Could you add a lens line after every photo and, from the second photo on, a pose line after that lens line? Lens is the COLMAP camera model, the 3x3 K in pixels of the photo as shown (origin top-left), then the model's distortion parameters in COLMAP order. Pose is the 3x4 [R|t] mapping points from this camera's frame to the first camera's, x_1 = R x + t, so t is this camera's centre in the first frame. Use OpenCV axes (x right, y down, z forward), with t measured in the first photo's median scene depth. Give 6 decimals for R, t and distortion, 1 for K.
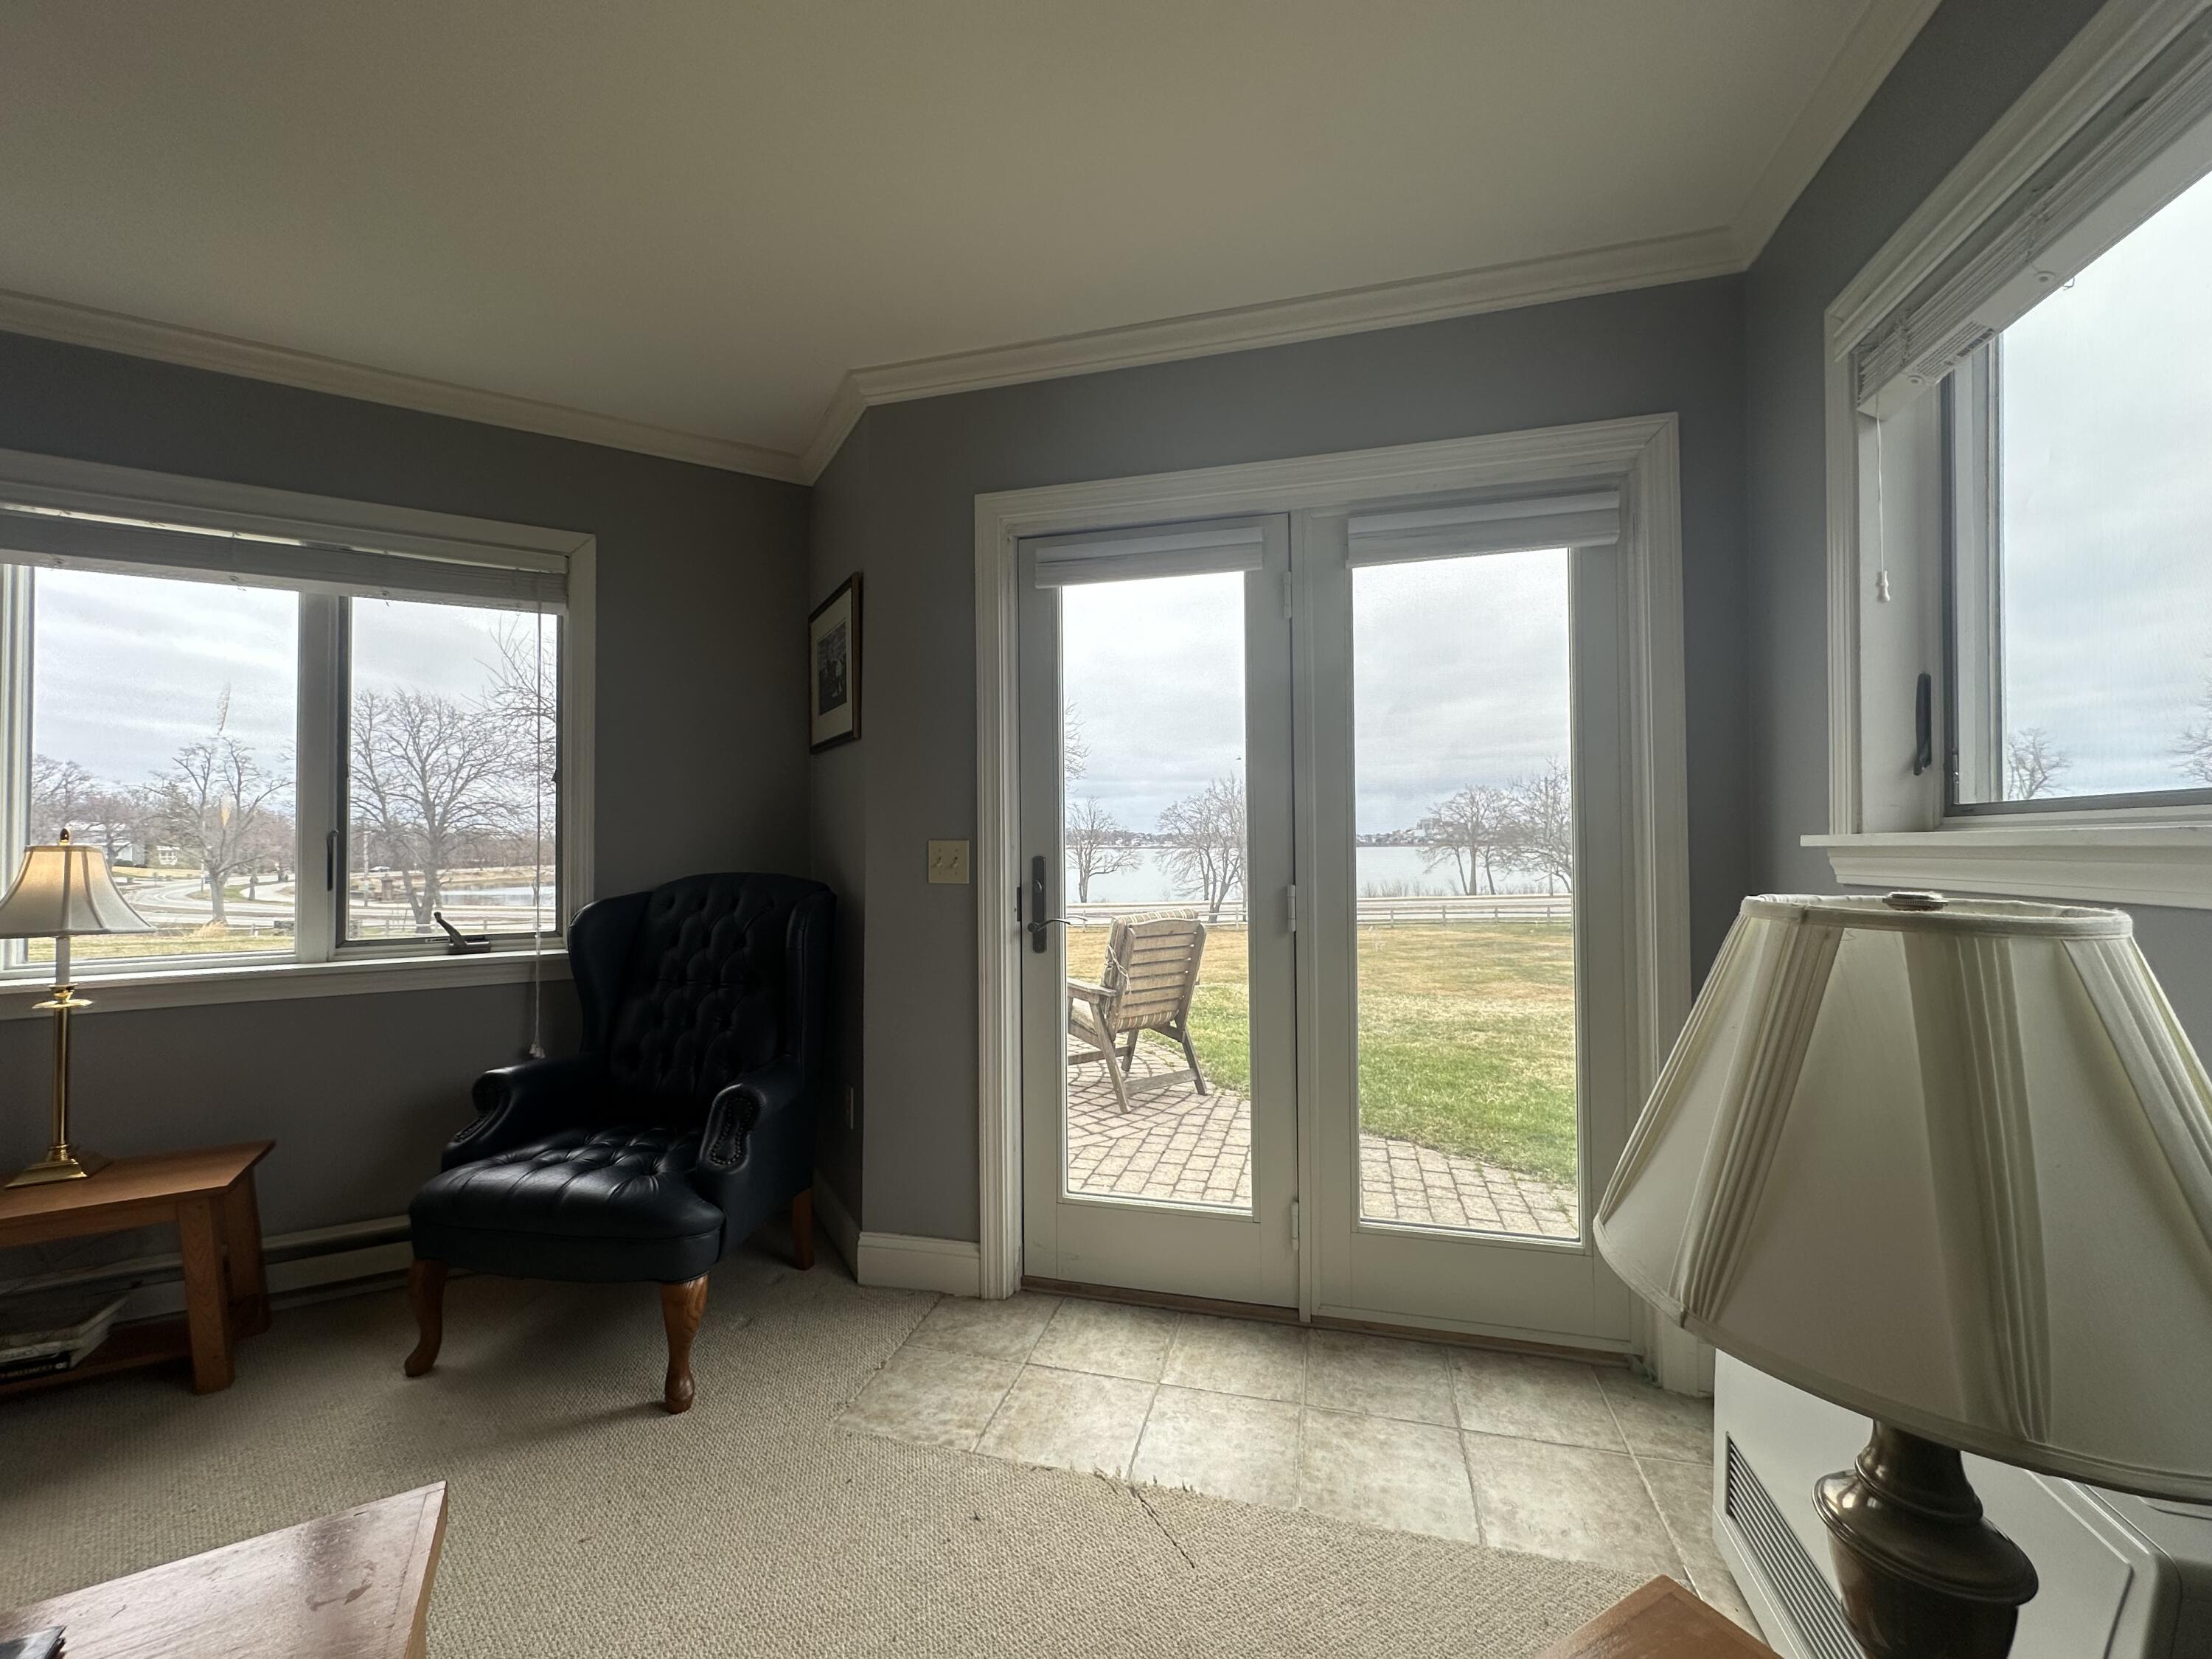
lens RADIAL K [[883.3, 0, 1103.7], [0, 883.3, 830.3], [0, 0, 1]] dist [-0.003548, 0.000852]
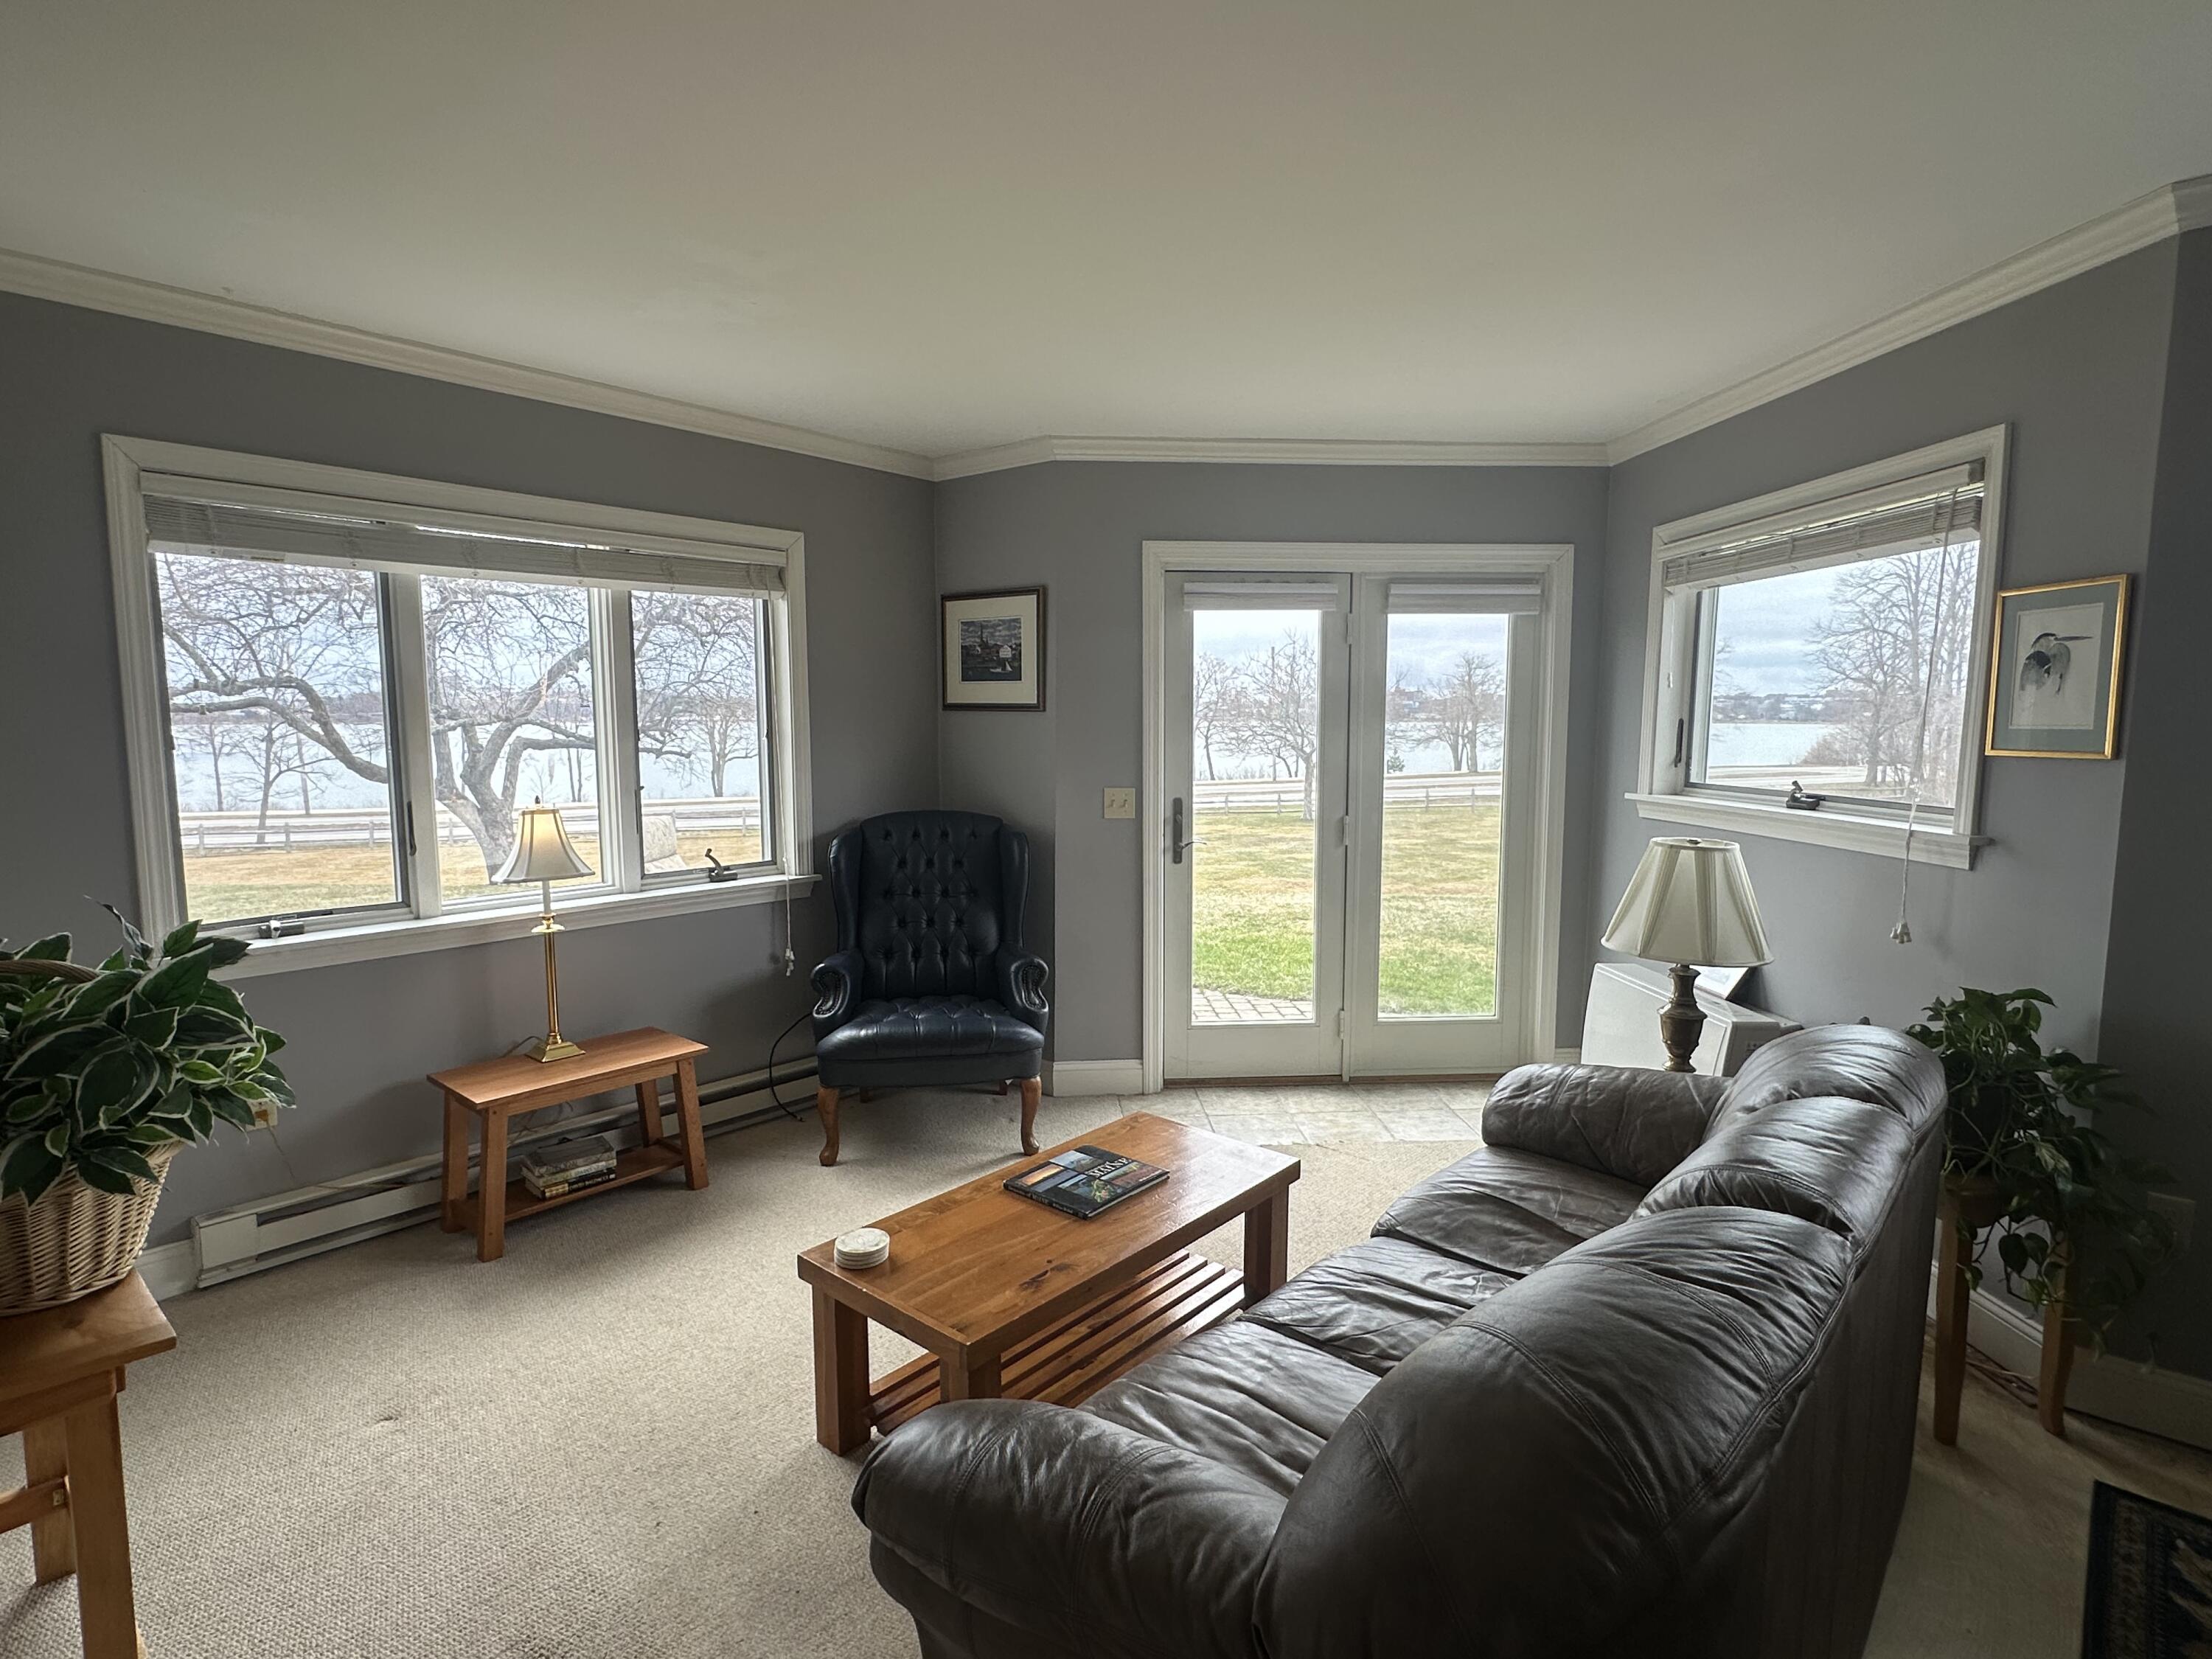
lens RADIAL K [[1127.3, 0, 1103.0], [0, 1127.3, 834.8], [0, 0, 1]] dist [-0.003746, -0.000372]
pose [[0.946398, -0.026905, 0.321881, -0.389182], [-0.011894, 0.992946, 0.117967, -0.062830], [-0.322784, -0.115472, 0.939402, -0.347049]]
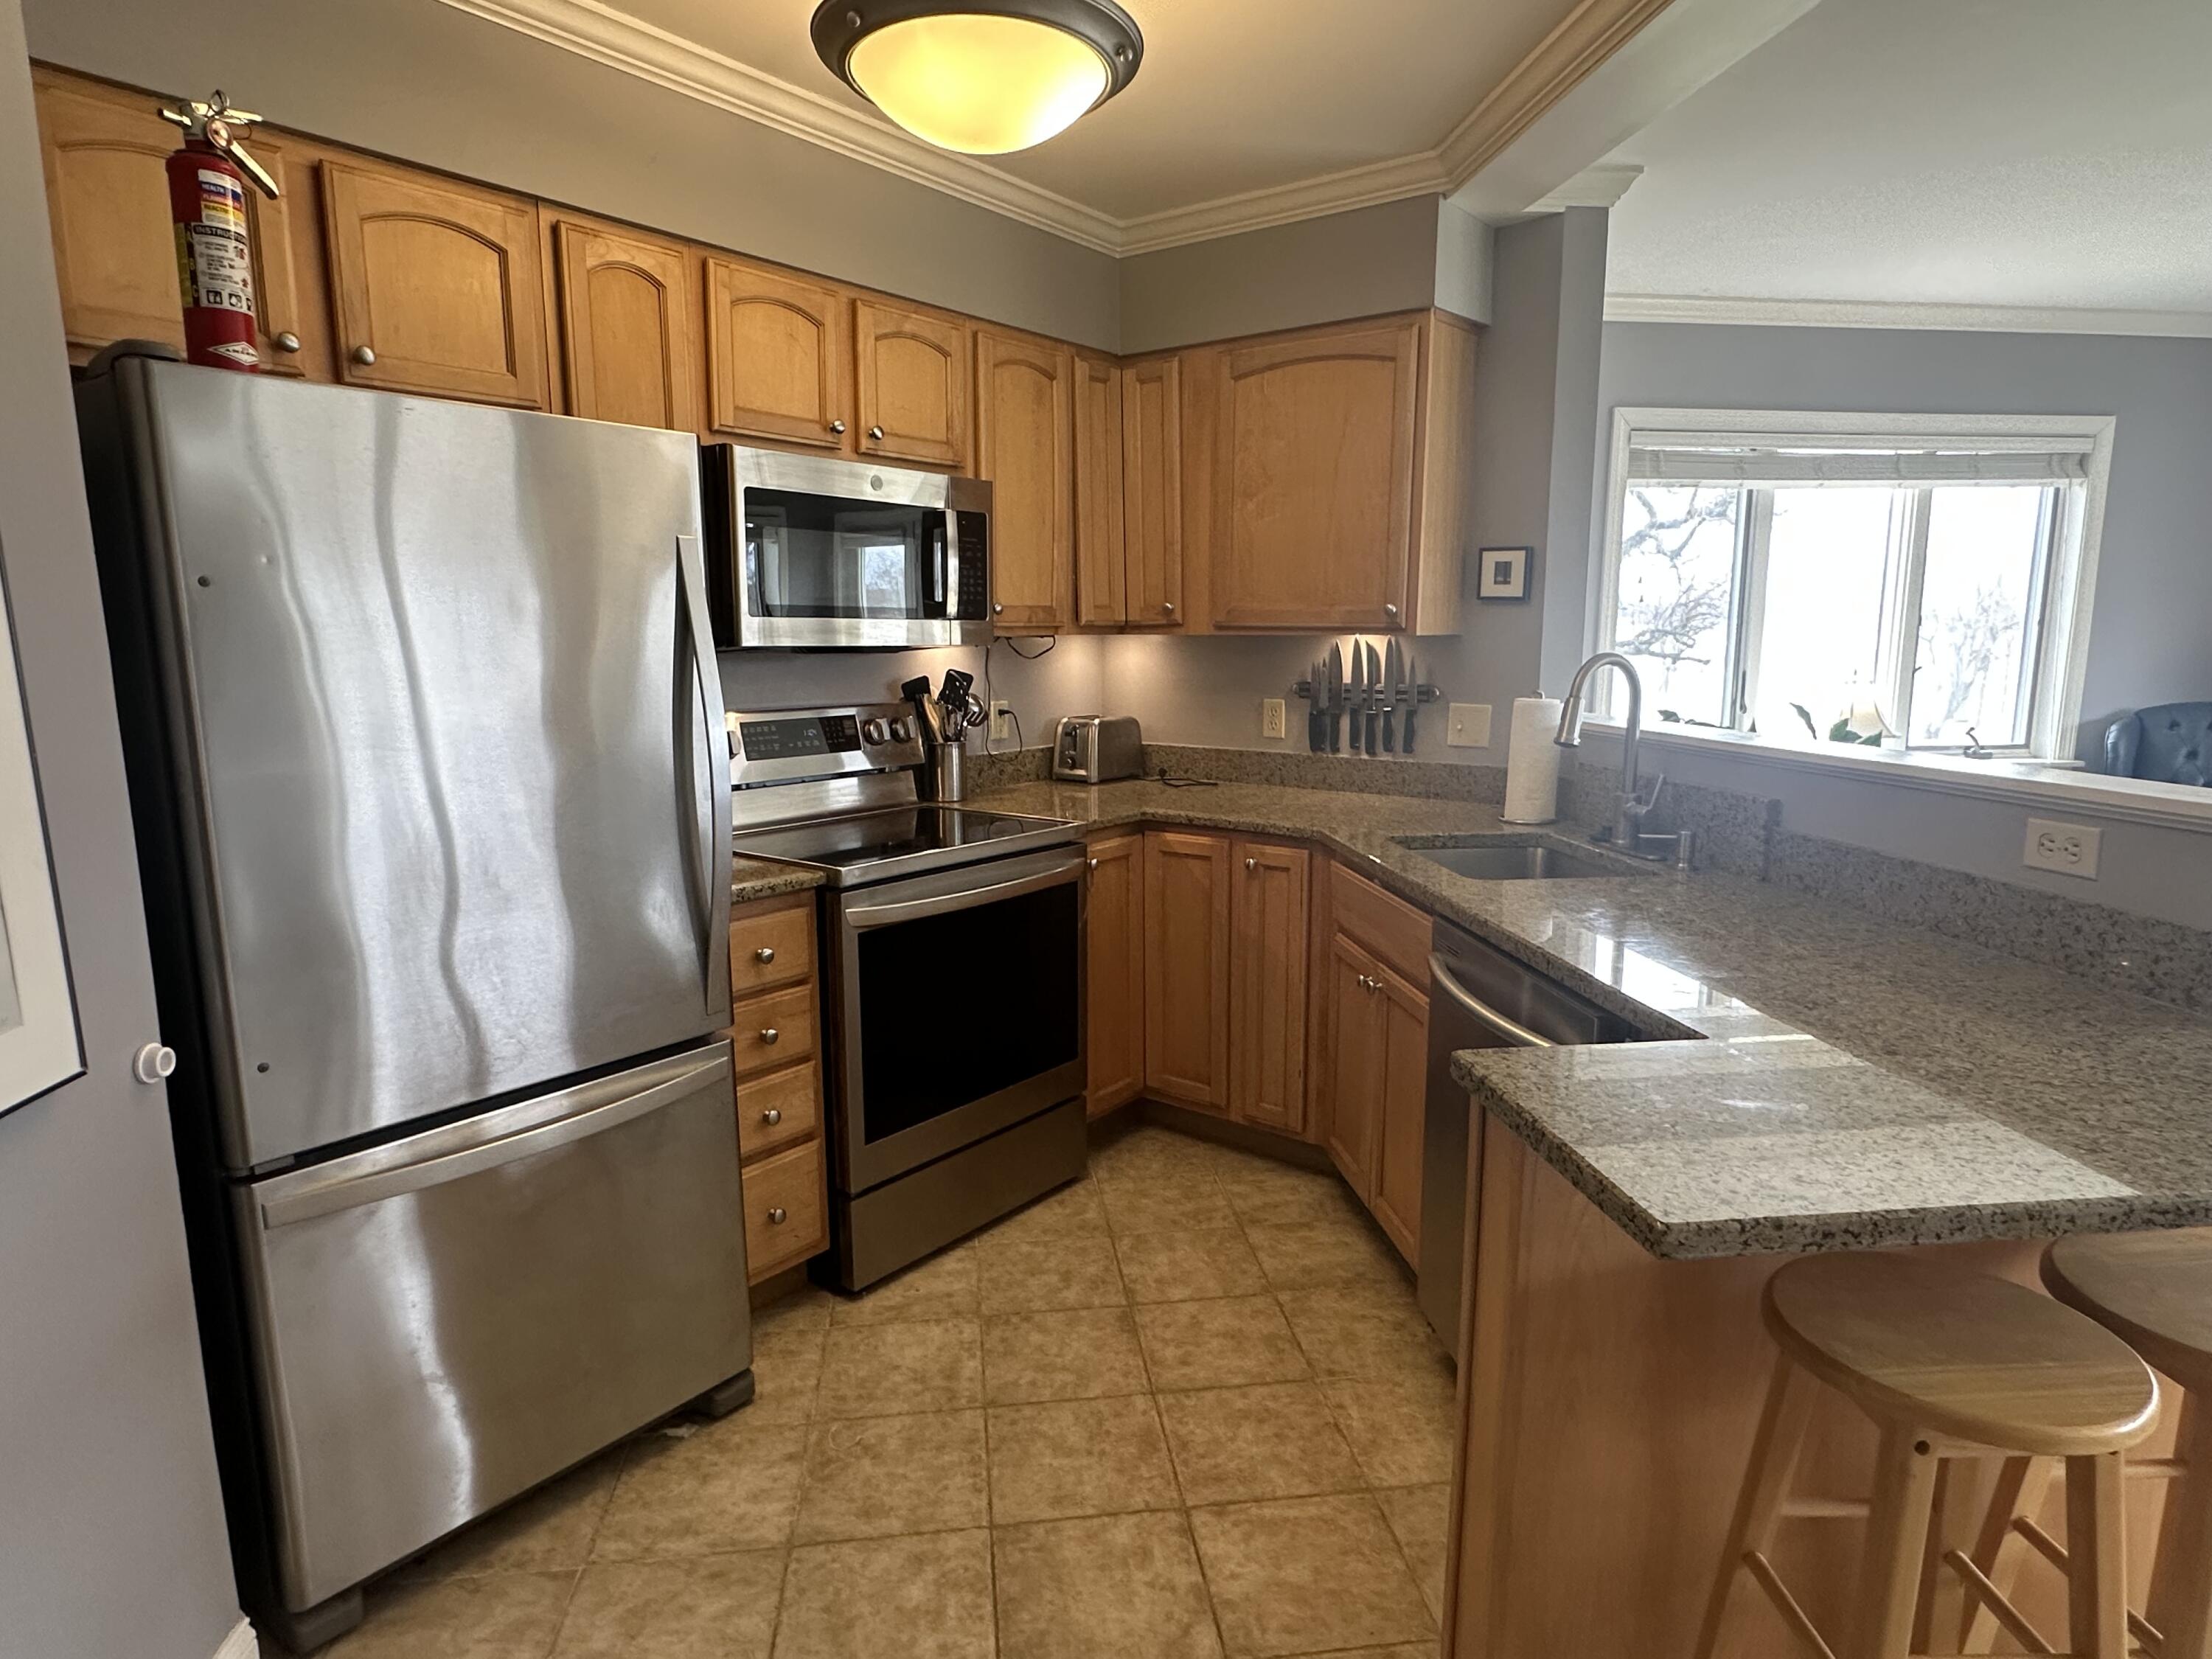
lens RADIAL K [[1242.5, 0, 1106.0], [0, 1242.5, 829.5], [0, 0, 1]] dist [0.000234, 0.000385]
pose [[0.918145, 0.067656, -0.390425, -0.637347], [0.003671, 0.983821, 0.179118, -0.050212], [0.396226, -0.165889, 0.903042, -0.649638]]
